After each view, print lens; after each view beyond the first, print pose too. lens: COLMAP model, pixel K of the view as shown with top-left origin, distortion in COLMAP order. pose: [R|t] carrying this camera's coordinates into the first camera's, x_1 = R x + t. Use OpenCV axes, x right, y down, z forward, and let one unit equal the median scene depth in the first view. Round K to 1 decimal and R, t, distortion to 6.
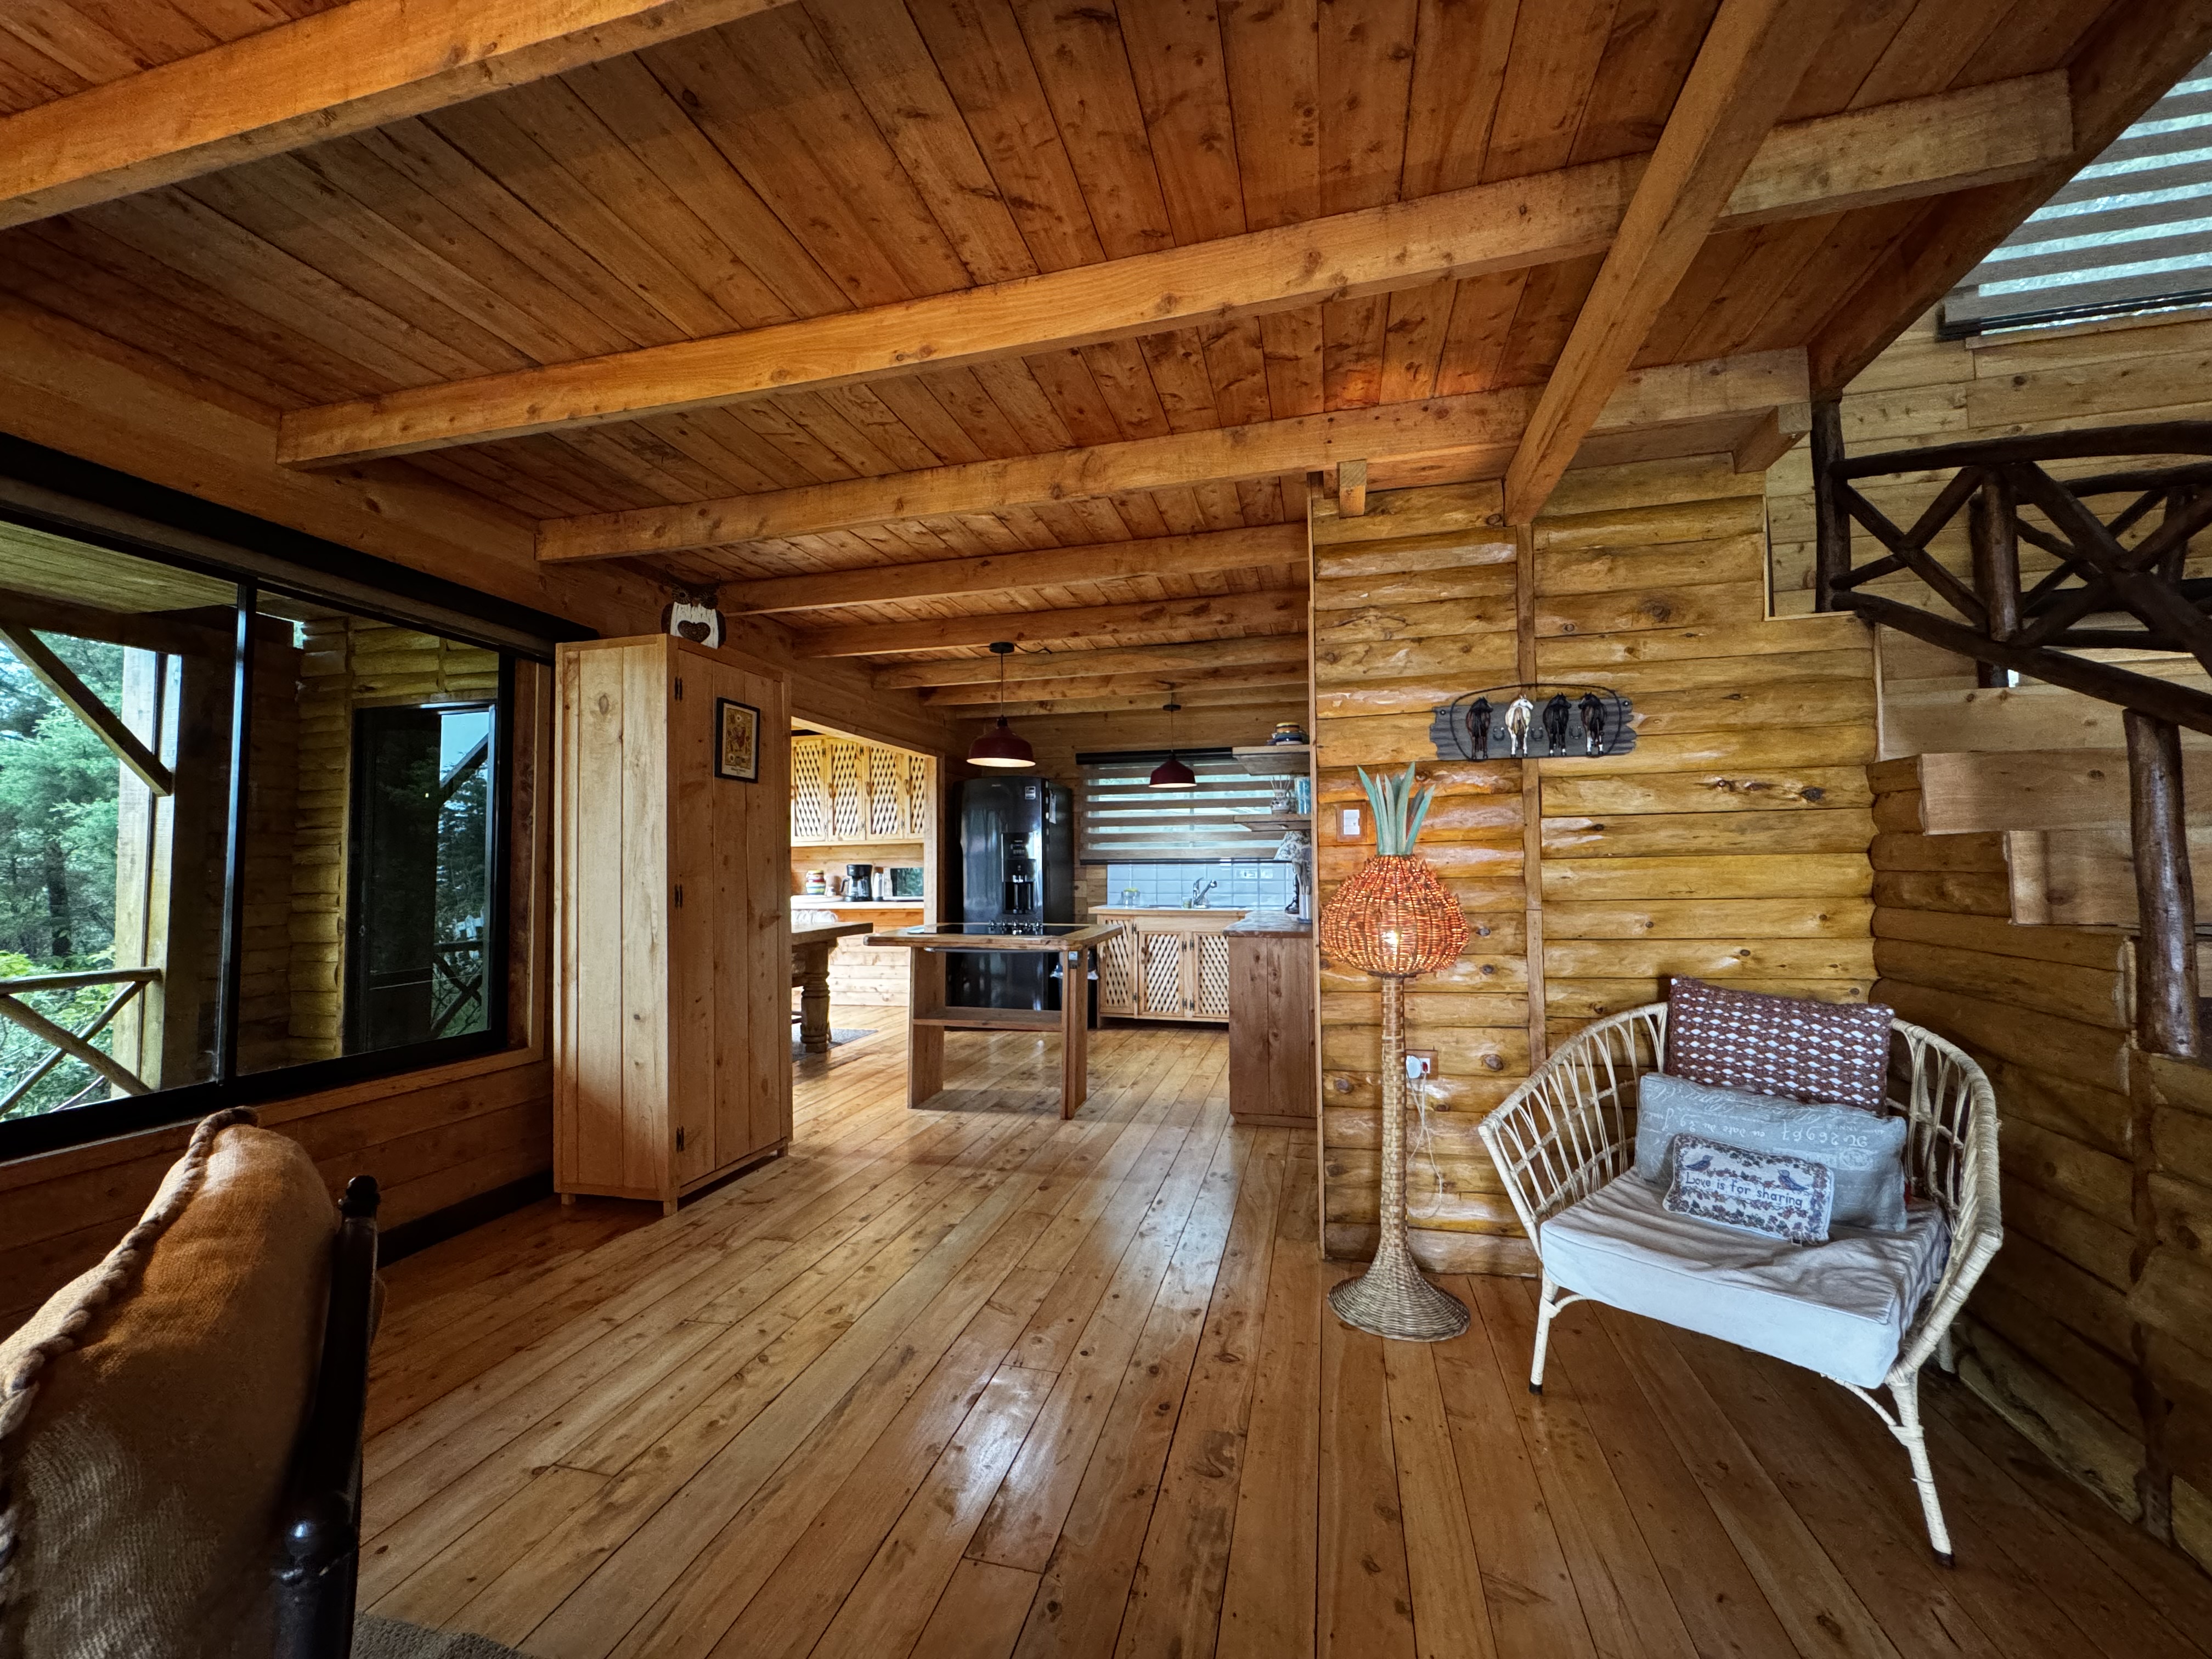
lens RADIAL K [[889.0, 0, 1104.1], [0, 889.0, 826.9], [0, 0, 1]] dist [-0.003216, 0.000610]
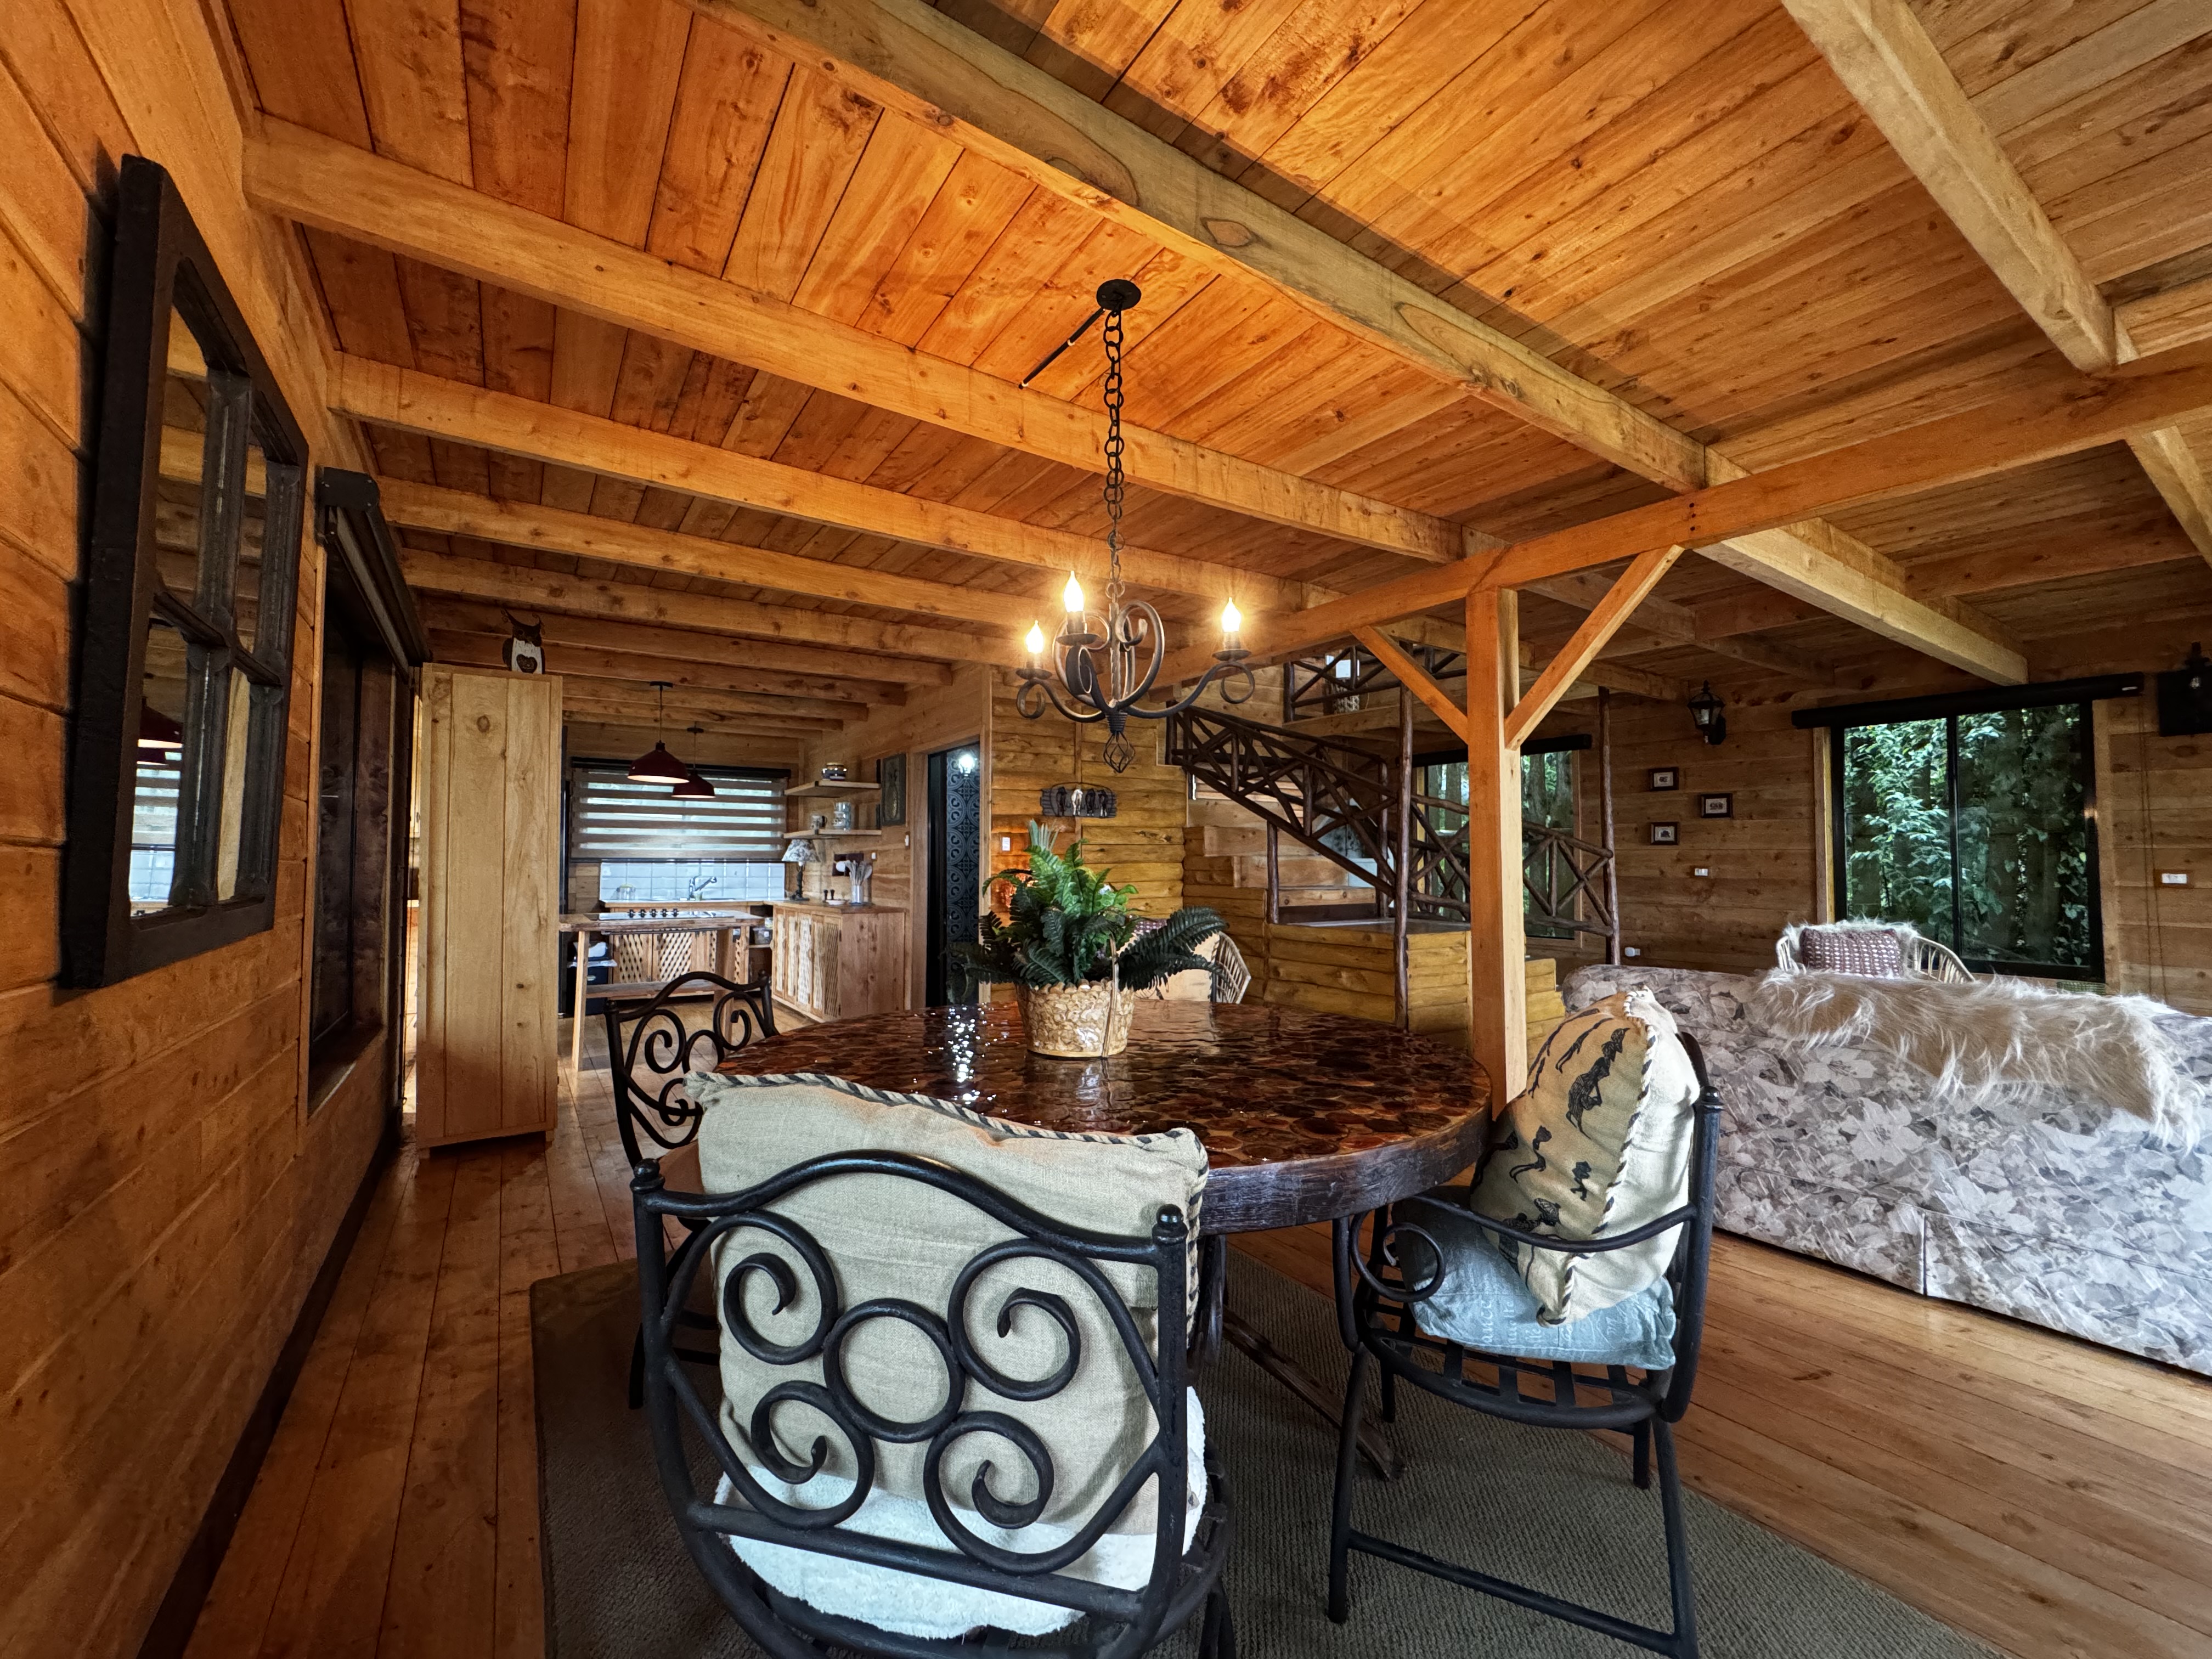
lens RADIAL K [[889.0, 0, 1107.1], [0, 889.0, 827.7], [0, 0, 1]] dist [-0.003216, 0.000610]
pose [[0.667725, 0.039539, 0.743357, -0.869118], [-0.039943, 0.999053, -0.017261, -0.013600], [-0.743335, -0.018166, 0.668672, -0.393973]]
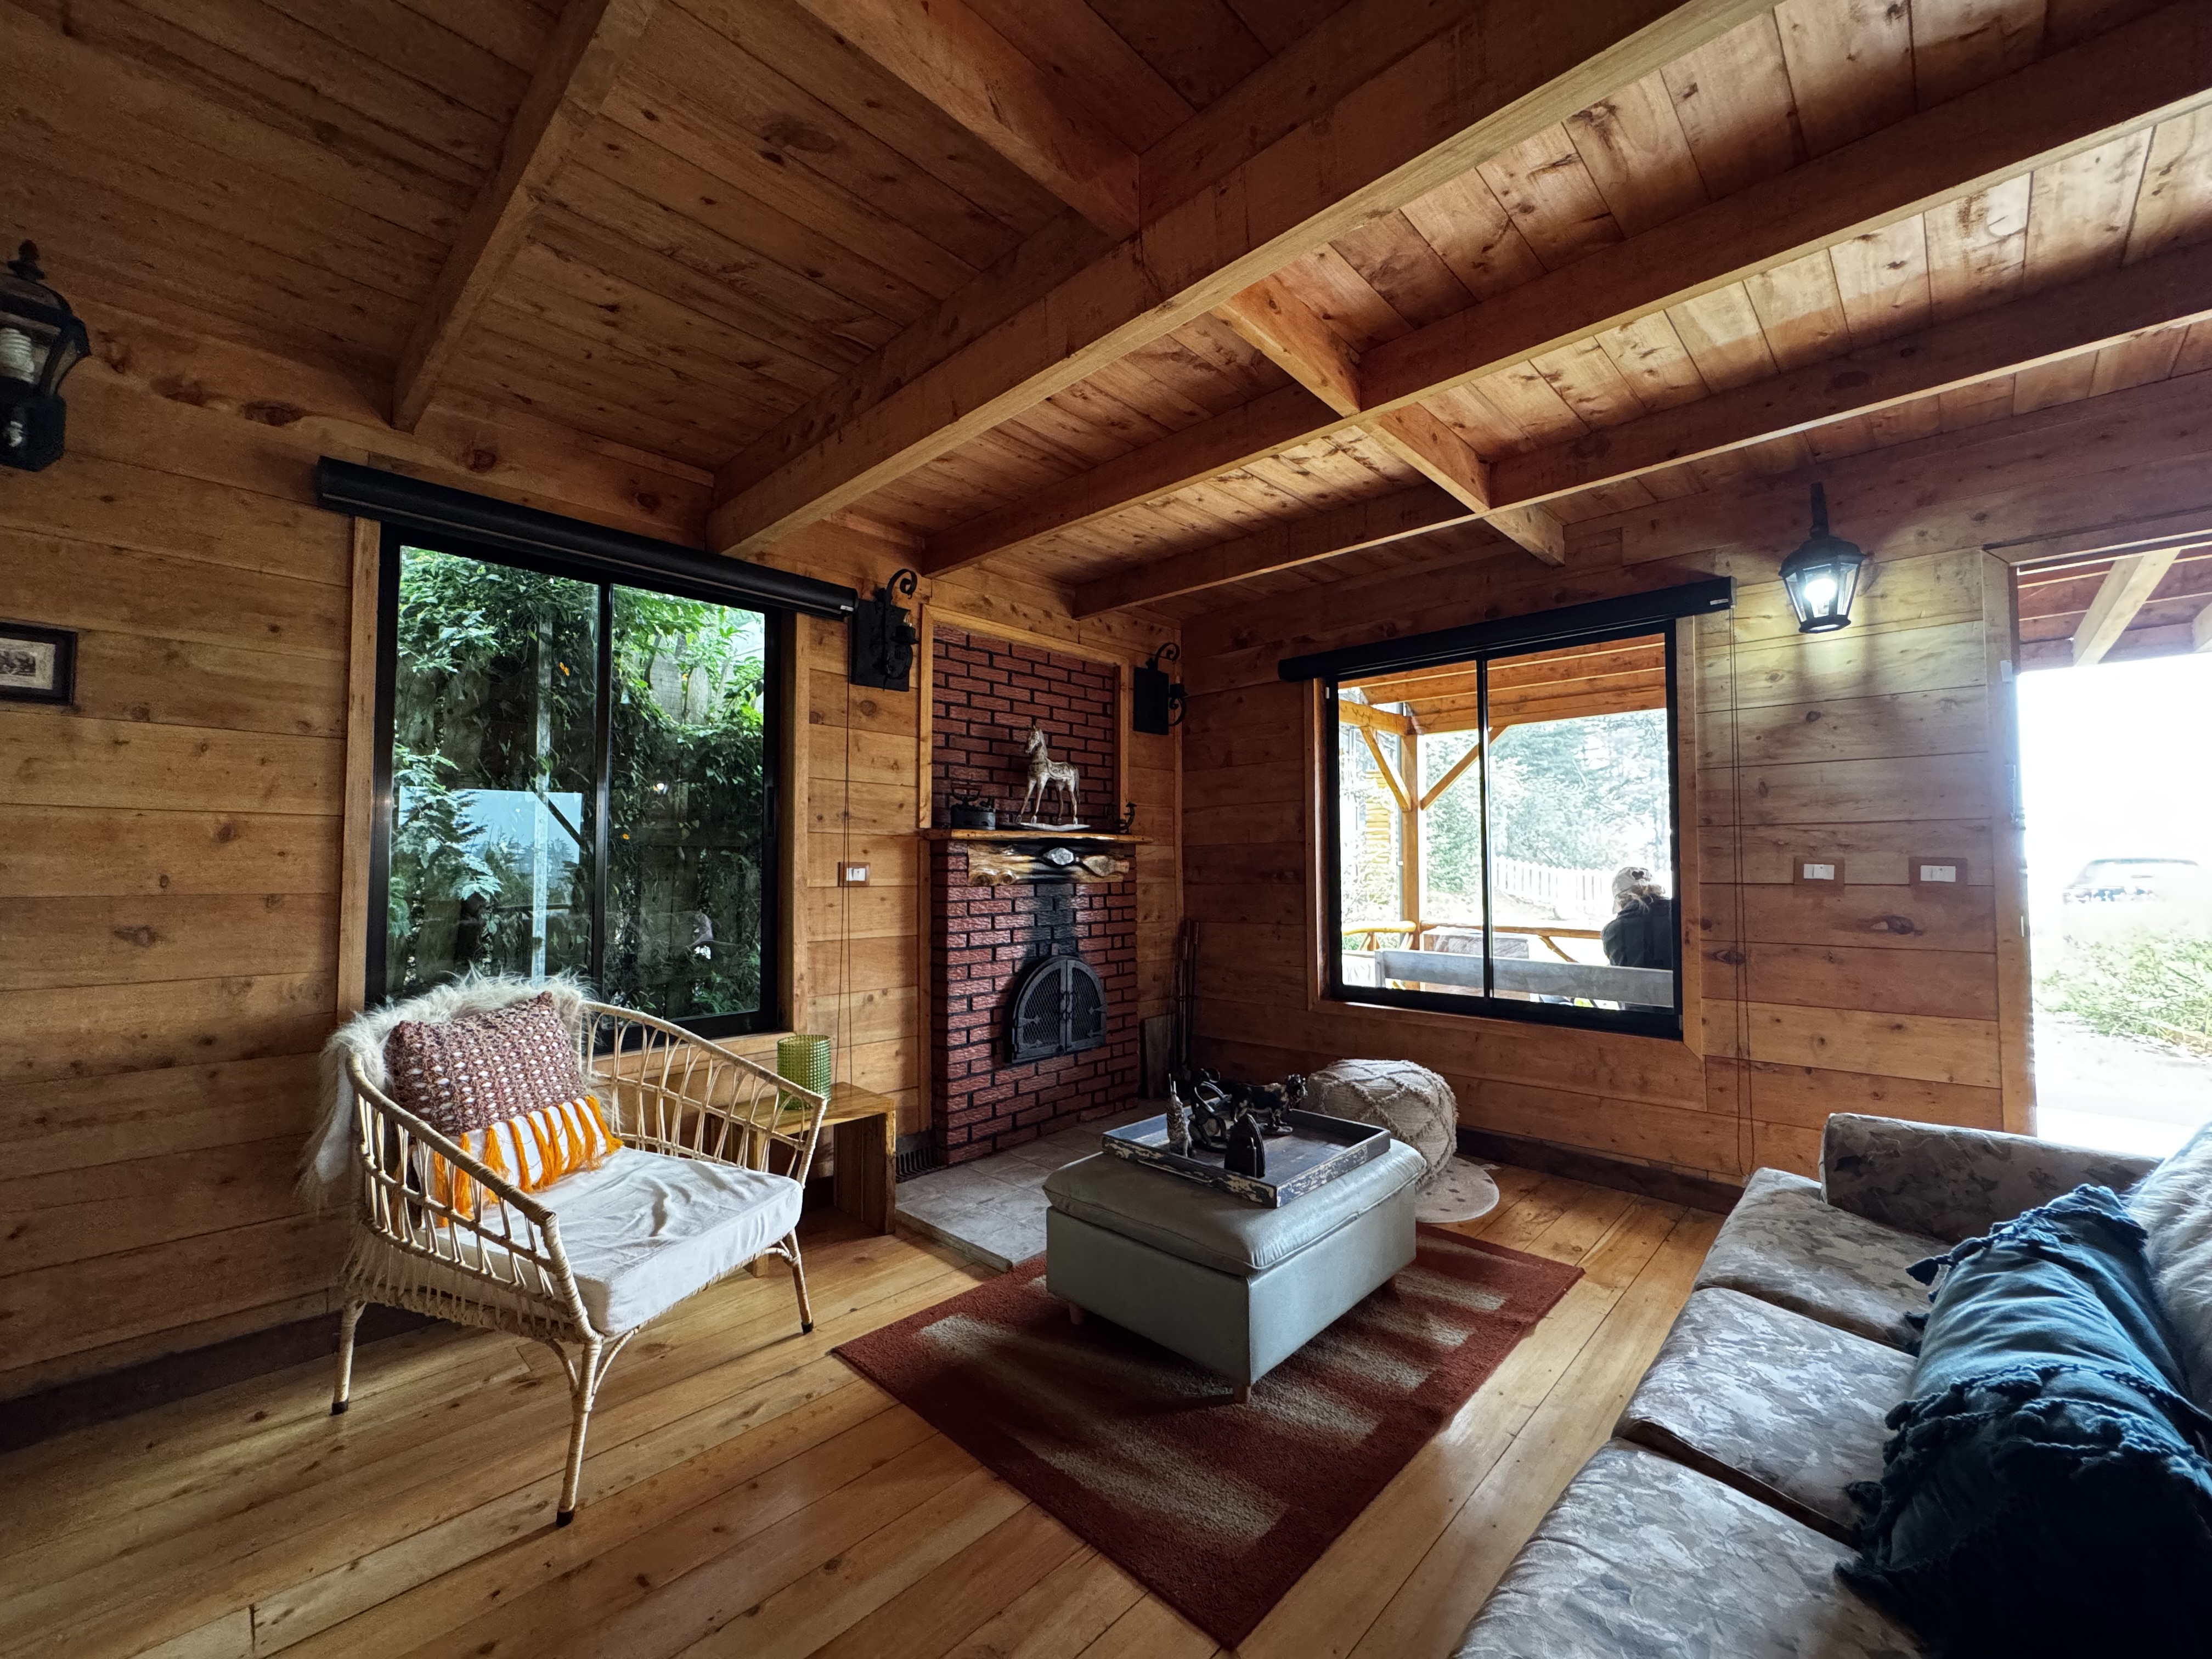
lens RADIAL K [[889.0, 0, 1101.7], [0, 889.0, 828.1], [0, 0, 1]] dist [-0.003216, 0.000610]
pose [[-0.868285, 0.026969, 0.495332, 0.476899], [-0.013604, 0.996851, -0.078122, -0.001157], [-0.495879, -0.074570, -0.865184, 0.039453]]
